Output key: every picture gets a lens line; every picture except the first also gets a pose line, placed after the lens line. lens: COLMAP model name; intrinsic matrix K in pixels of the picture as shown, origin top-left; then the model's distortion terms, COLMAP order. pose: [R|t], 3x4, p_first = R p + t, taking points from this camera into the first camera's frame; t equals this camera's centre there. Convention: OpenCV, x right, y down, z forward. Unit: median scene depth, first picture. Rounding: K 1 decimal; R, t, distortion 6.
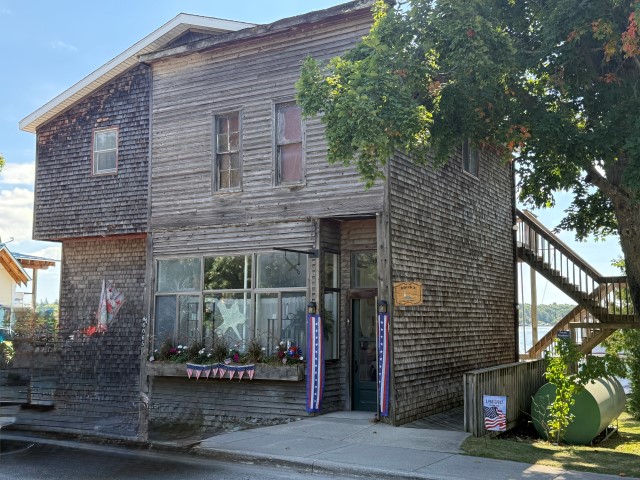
lens RADIAL K [[713.6, 0, 317.8], [0, 713.6, 241.1], [0, 0, 1]] dist [0.131643, 0.000000]
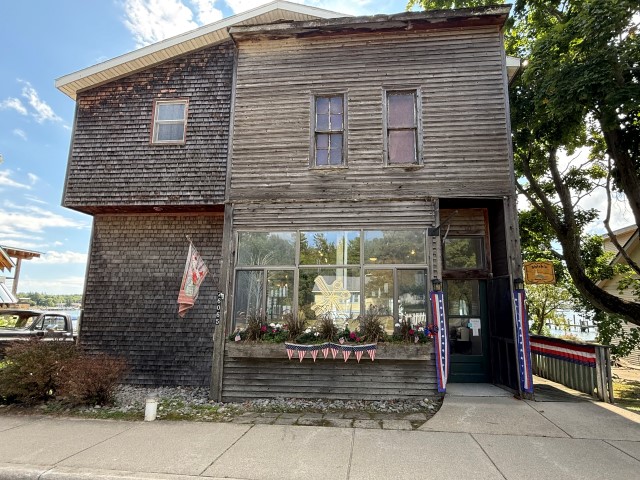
lens RADIAL K [[332.3, 0, 338.8], [0, 332.3, 251.8], [0, 0, 1]] dist [0.001198, 0.005965]
pose [[0.905950, 0.075522, 0.416594, -0.286777], [-0.053070, 0.996458, -0.065232, 0.074318], [-0.420045, 0.036988, 0.906749, 0.554402]]
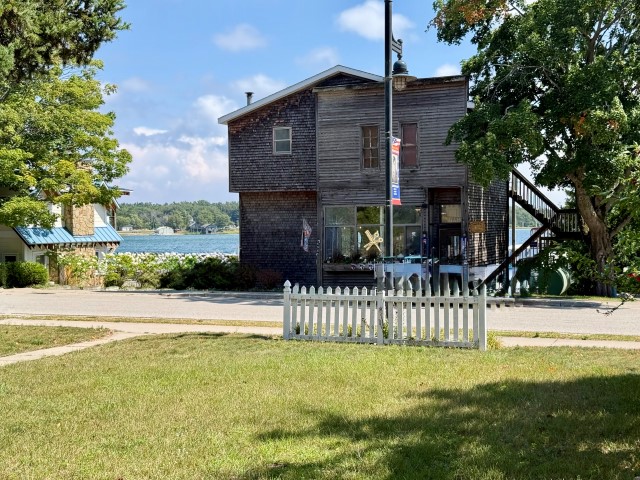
lens RADIAL K [[900.1, 0, 322.0], [0, 900.1, 240.8], [0, 0, 1]] dist [0.083437, 0.000000]
pose [[0.988472, -0.015522, 0.150606, -0.570884], [-0.003121, 0.992431, 0.122764, -0.165184], [-0.151372, -0.121819, 0.980942, -1.191417]]
